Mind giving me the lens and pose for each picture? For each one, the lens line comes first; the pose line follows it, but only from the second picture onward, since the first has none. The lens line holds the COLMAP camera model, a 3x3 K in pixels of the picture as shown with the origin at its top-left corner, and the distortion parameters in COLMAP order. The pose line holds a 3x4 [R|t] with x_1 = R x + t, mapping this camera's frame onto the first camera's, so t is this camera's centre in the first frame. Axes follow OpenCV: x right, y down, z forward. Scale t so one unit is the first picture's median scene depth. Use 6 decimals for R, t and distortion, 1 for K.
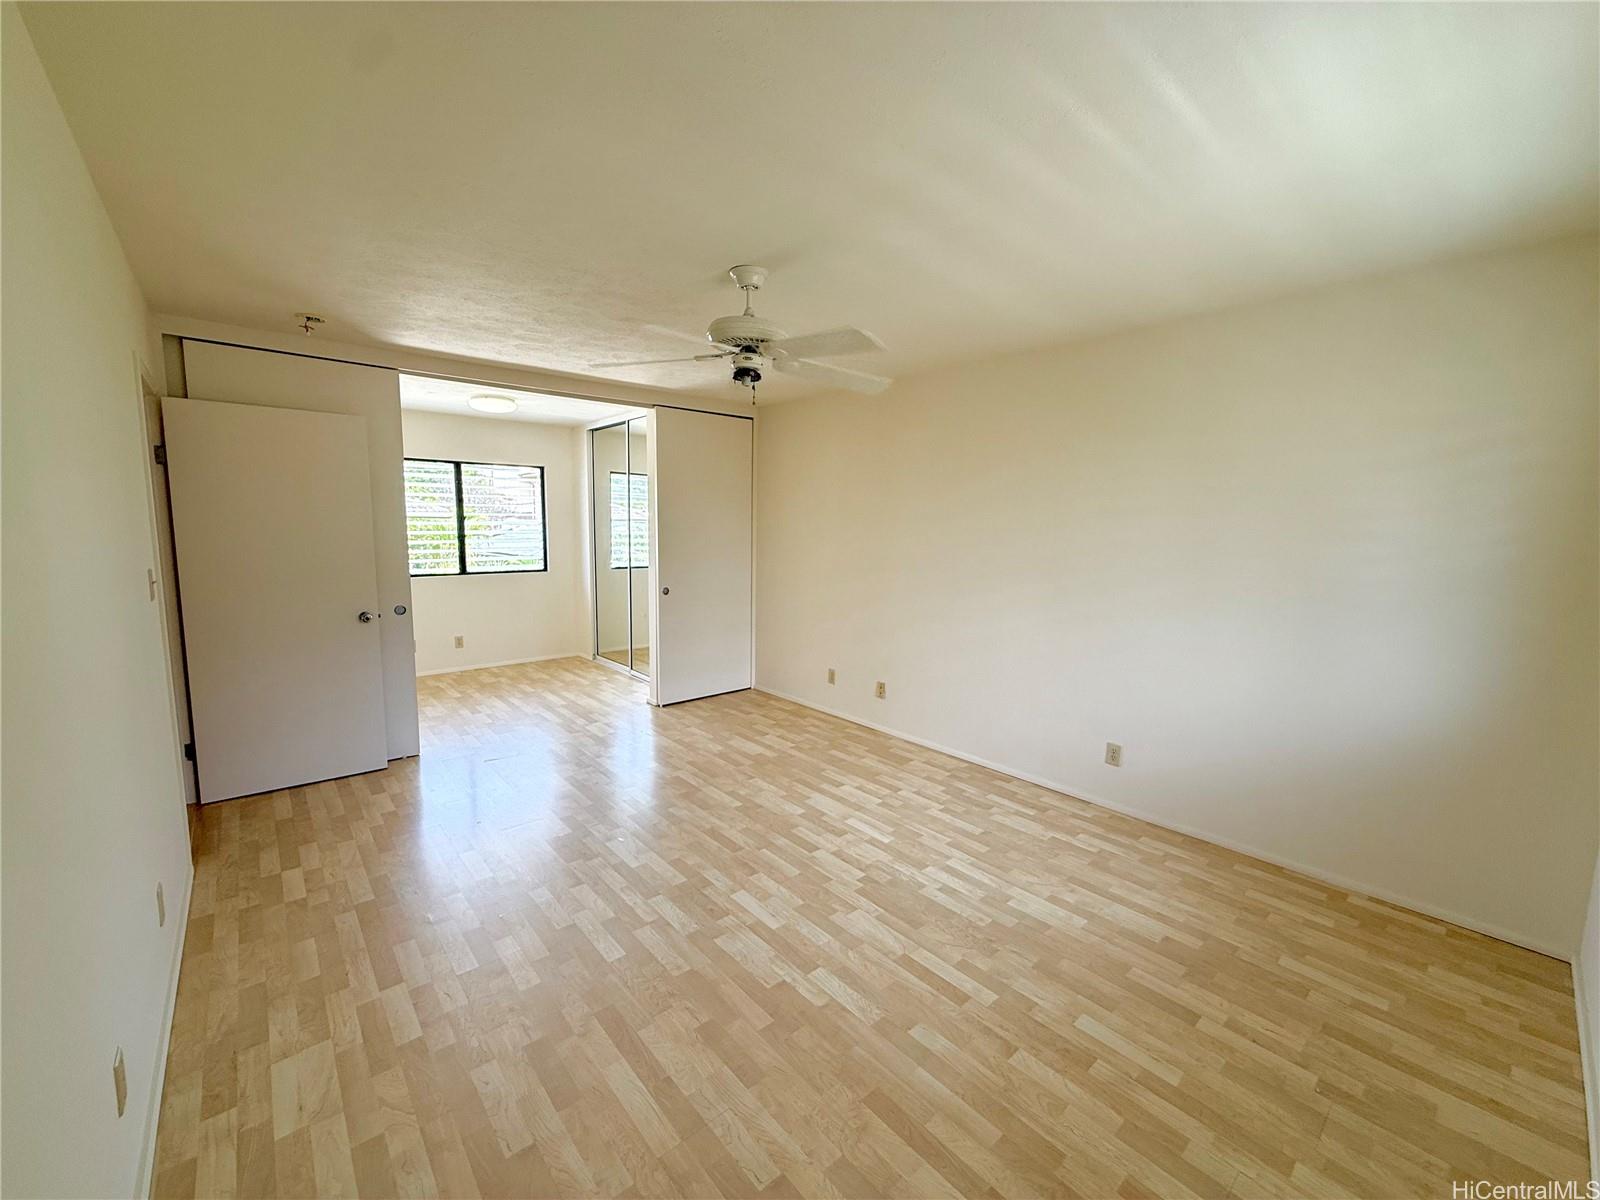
lens RADIAL K [[638.4, 0, 798.3], [0, 638.4, 599.8], [0, 0, 1]] dist [-0.000168, -0.000128]
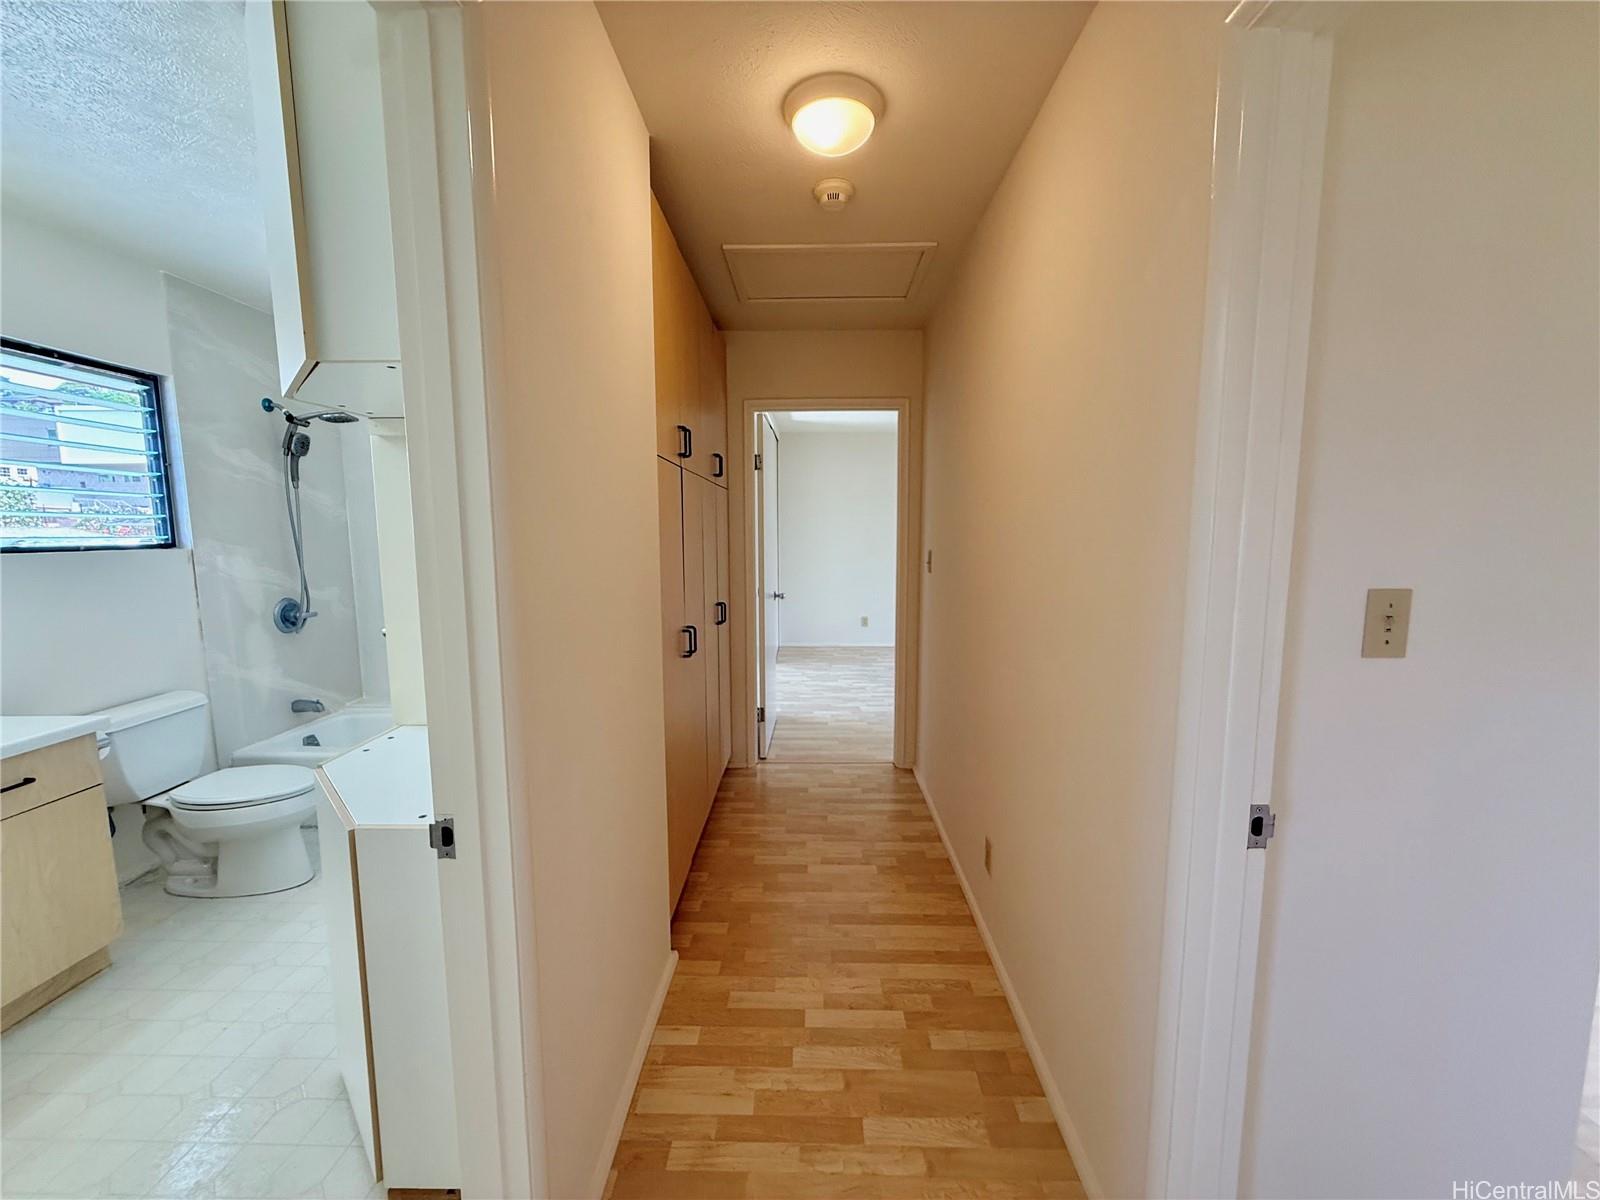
lens RADIAL K [[638.4, 0, 798.3], [0, 638.4, 599.8], [0, 0, 1]] dist [-0.000168, -0.000128]
pose [[0.670404, -0.098744, 0.735397, -1.764255], [0.096320, 0.994301, 0.045700, -0.020865], [-0.735718, 0.040196, 0.676094, 0.145209]]
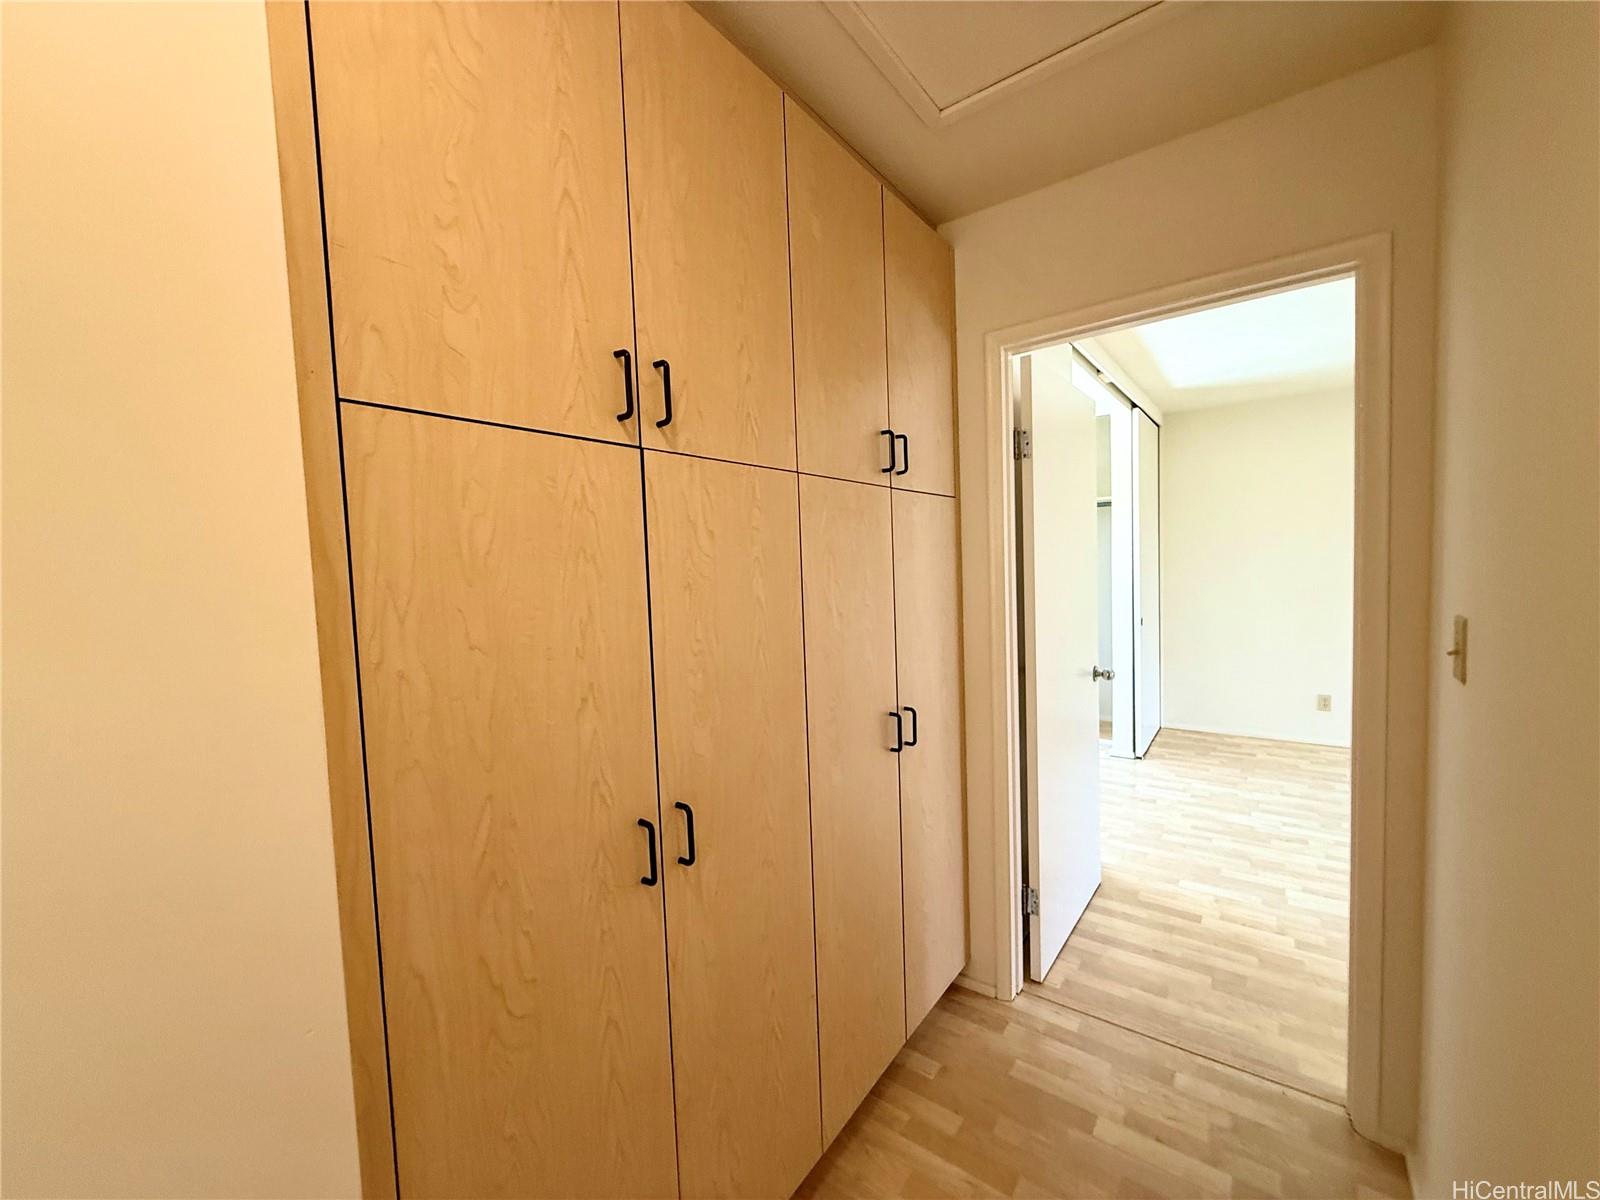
lens RADIAL K [[638.4, 0, 798.3], [0, 638.4, 599.8], [0, 0, 1]] dist [-0.000168, -0.000128]
pose [[0.975169, -0.061205, 0.212834, -1.308410], [0.074125, 0.995826, -0.053258, -0.049453], [-0.208686, 0.067712, 0.975636, 0.402822]]
